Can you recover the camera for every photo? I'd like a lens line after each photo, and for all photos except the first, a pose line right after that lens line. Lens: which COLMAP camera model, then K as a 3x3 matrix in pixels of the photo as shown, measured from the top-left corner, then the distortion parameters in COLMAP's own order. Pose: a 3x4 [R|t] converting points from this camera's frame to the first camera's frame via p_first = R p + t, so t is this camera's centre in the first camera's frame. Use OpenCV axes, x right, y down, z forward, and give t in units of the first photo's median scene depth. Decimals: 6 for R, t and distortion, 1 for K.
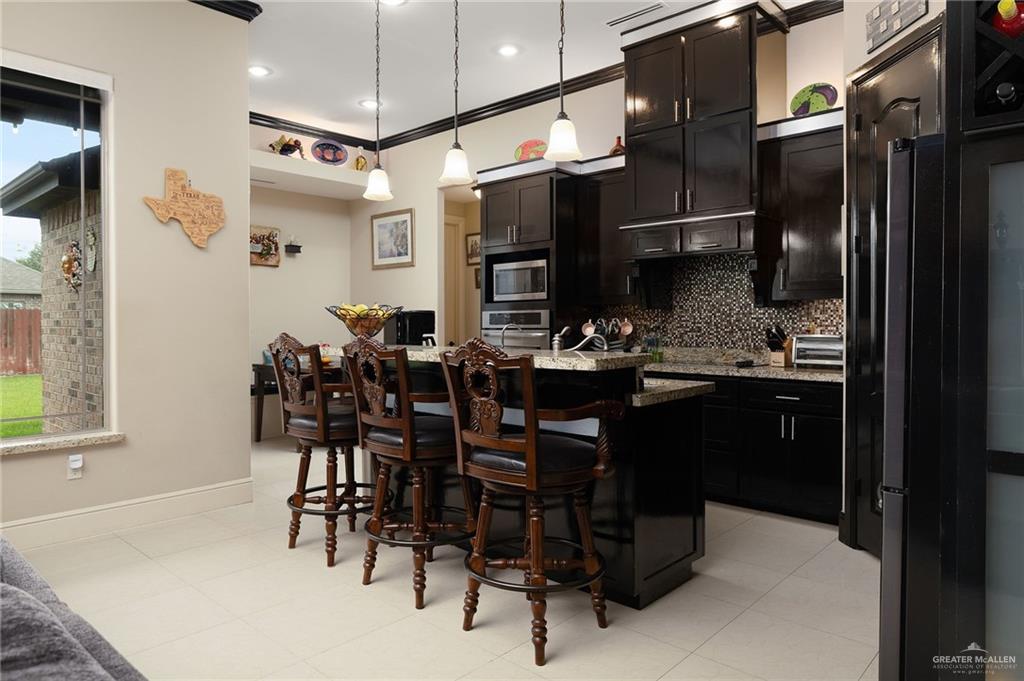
lens RADIAL K [[660.0, 0, 508.1], [0, 660.0, 337.0], [0, 0, 1]] dist [-0.005158, 0.001009]
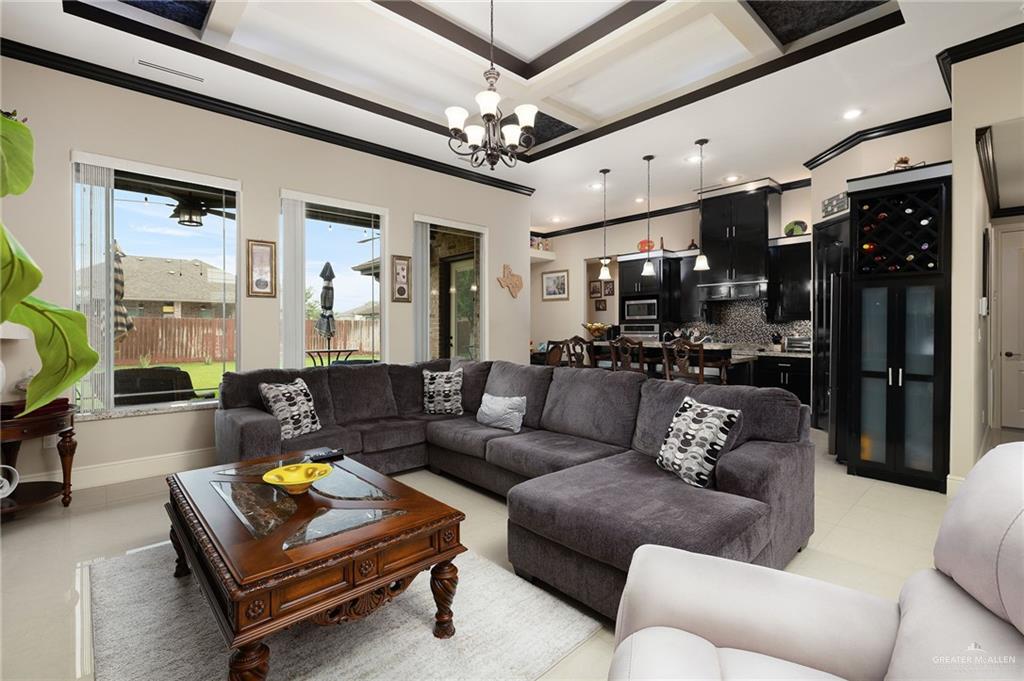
lens RADIAL K [[460.4, 0, 507.8], [0, 460.4, 331.0], [0, 0, 1]] dist [-0.000370, 0.000031]
pose [[0.995704, 0.002462, -0.092564, -0.296590], [-0.003522, 0.999930, -0.011292, -0.001594], [0.092530, 0.011570, 0.995643, -0.519250]]
